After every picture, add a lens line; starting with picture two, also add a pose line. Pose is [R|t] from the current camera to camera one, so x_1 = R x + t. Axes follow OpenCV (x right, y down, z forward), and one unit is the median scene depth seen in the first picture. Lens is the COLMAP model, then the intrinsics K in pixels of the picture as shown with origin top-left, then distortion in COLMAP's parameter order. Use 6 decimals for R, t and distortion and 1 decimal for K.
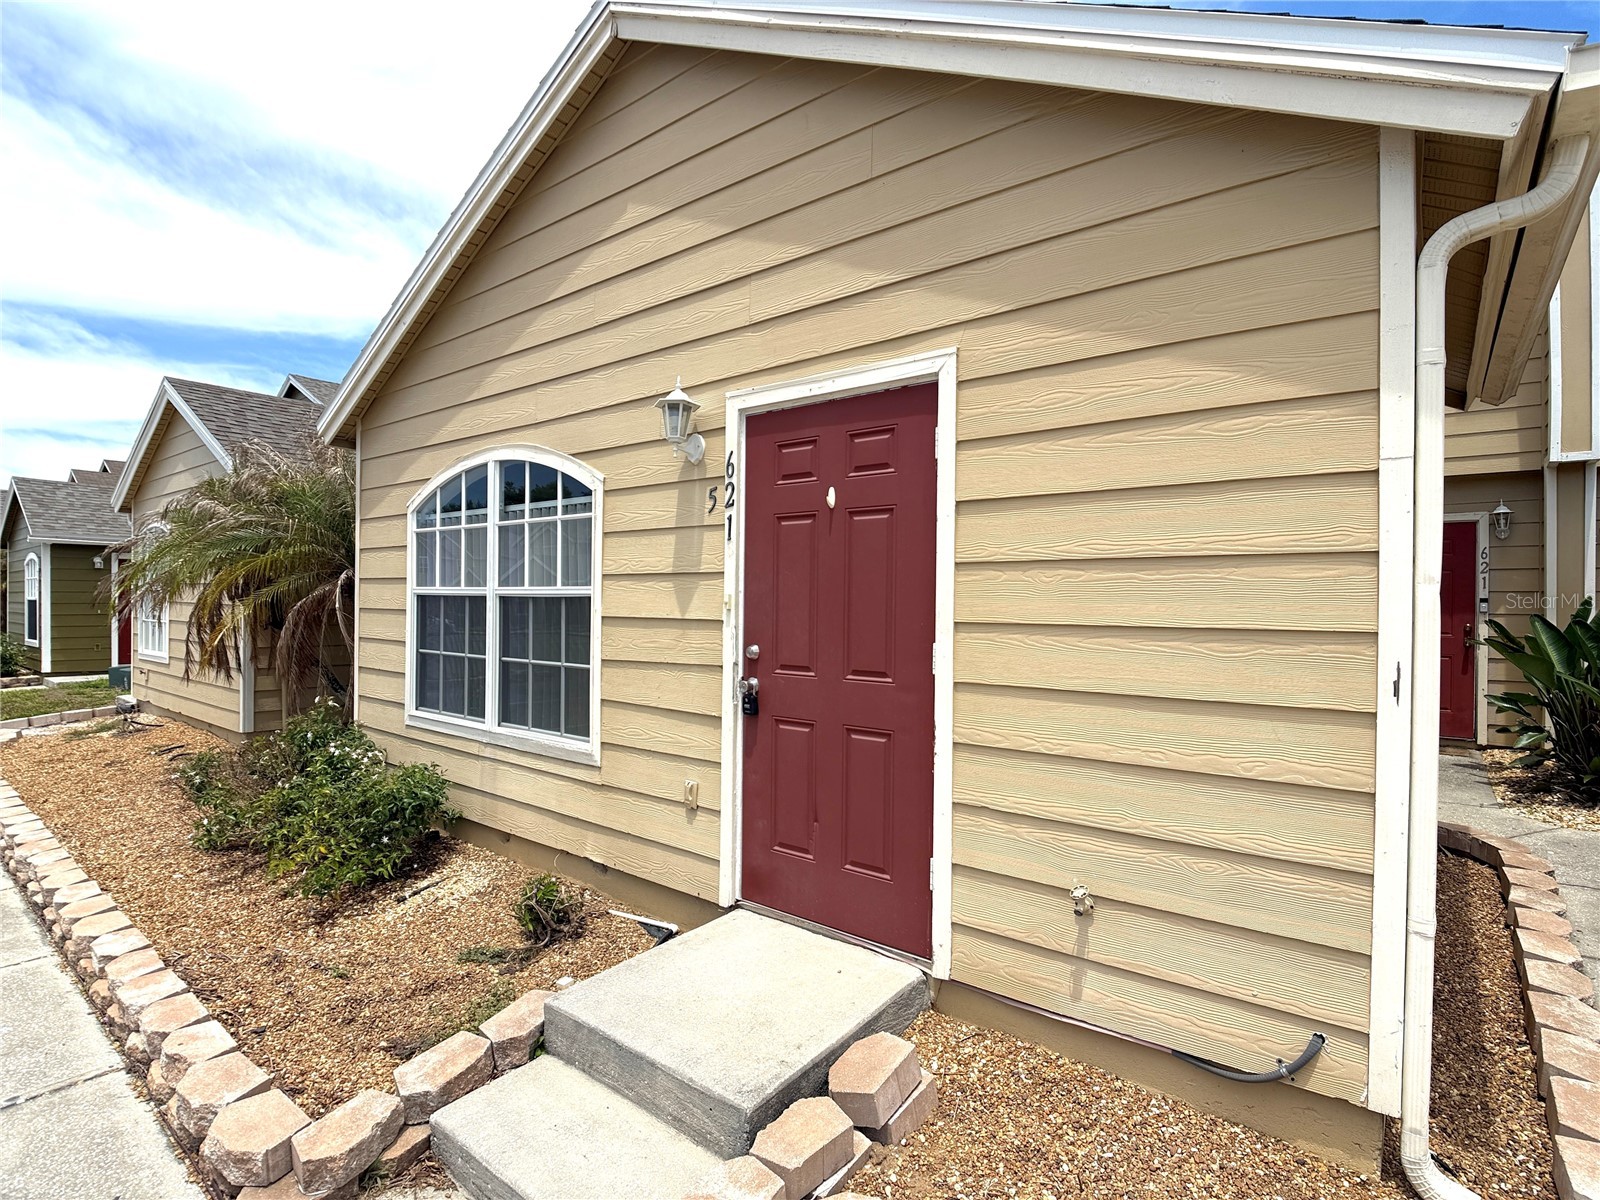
lens RADIAL K [[816.1, 0, 806.5], [0, 816.1, 602.1], [0, 0, 1]] dist [0.000245, -0.012548]
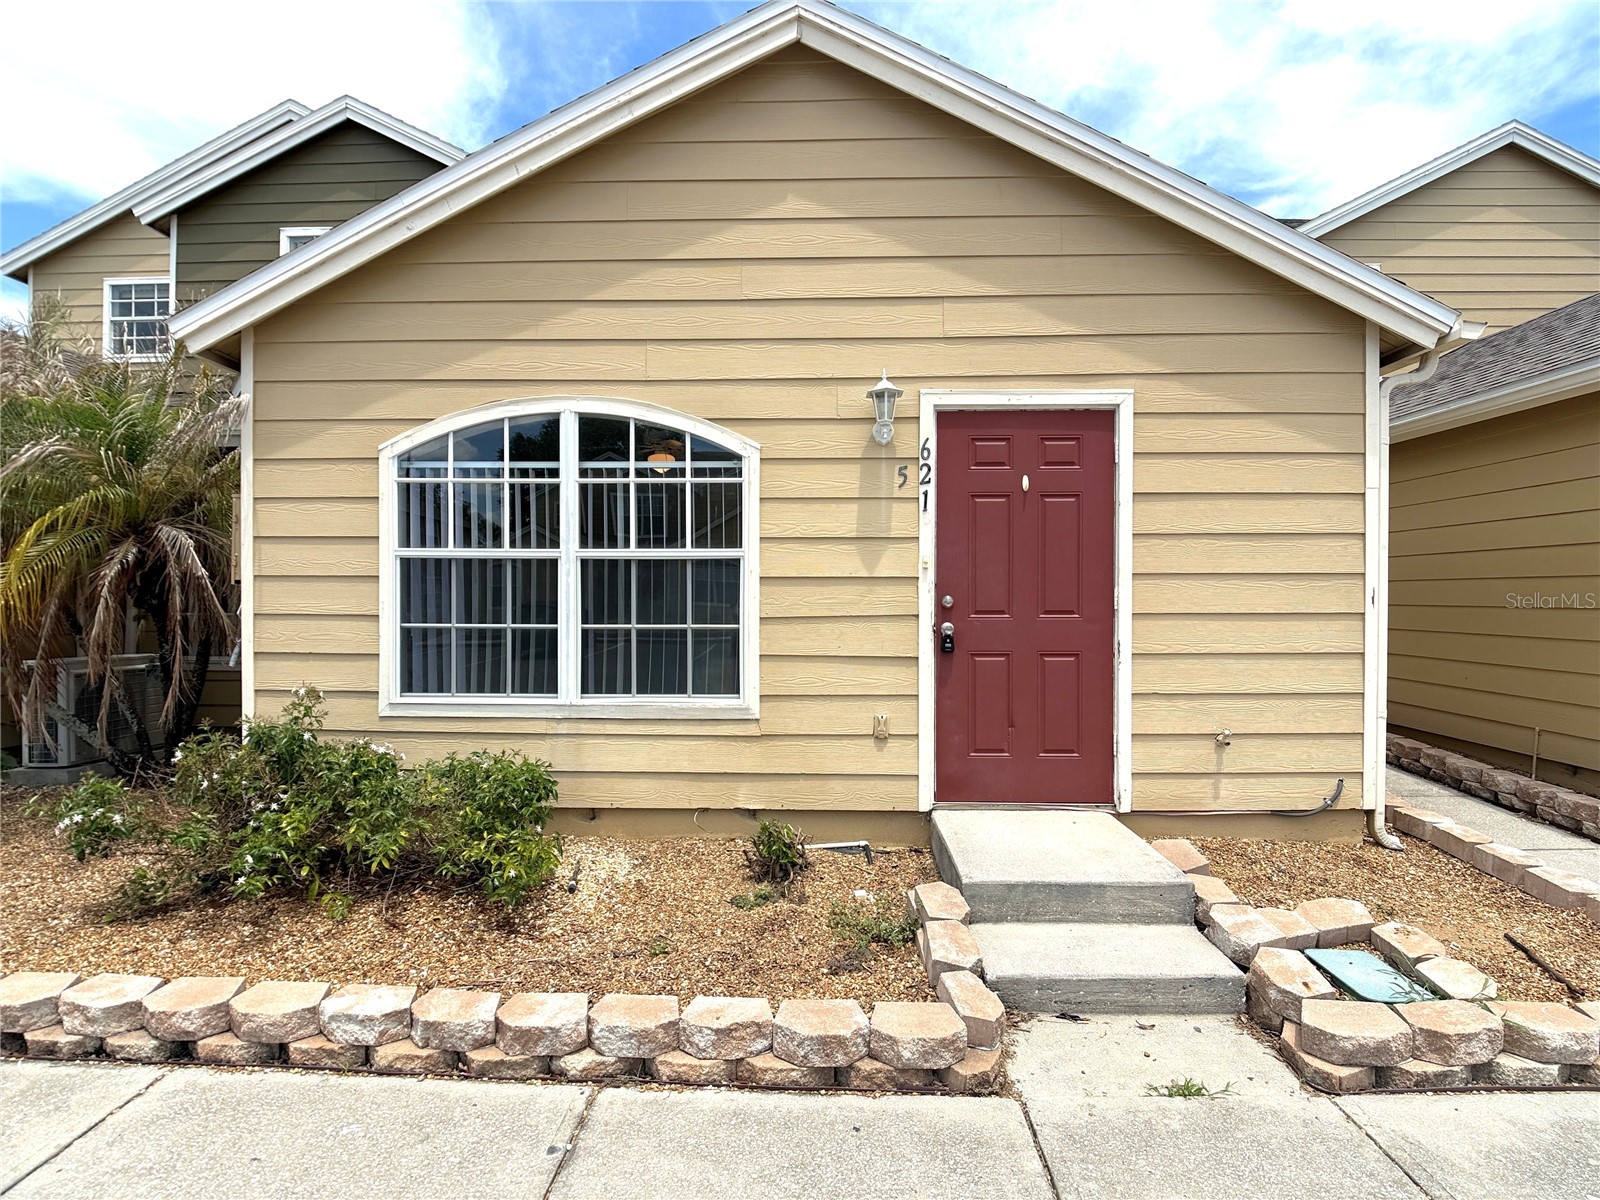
lens RADIAL K [[816.1, 0, 806.5], [0, 816.1, 602.1], [0, 0, 1]] dist [0.000245, -0.012548]
pose [[0.793875, -0.017241, 0.607836, -0.973763], [0.008926, 0.999821, 0.016702, 0.037700], [-0.608015, -0.007834, 0.793887, 0.140292]]
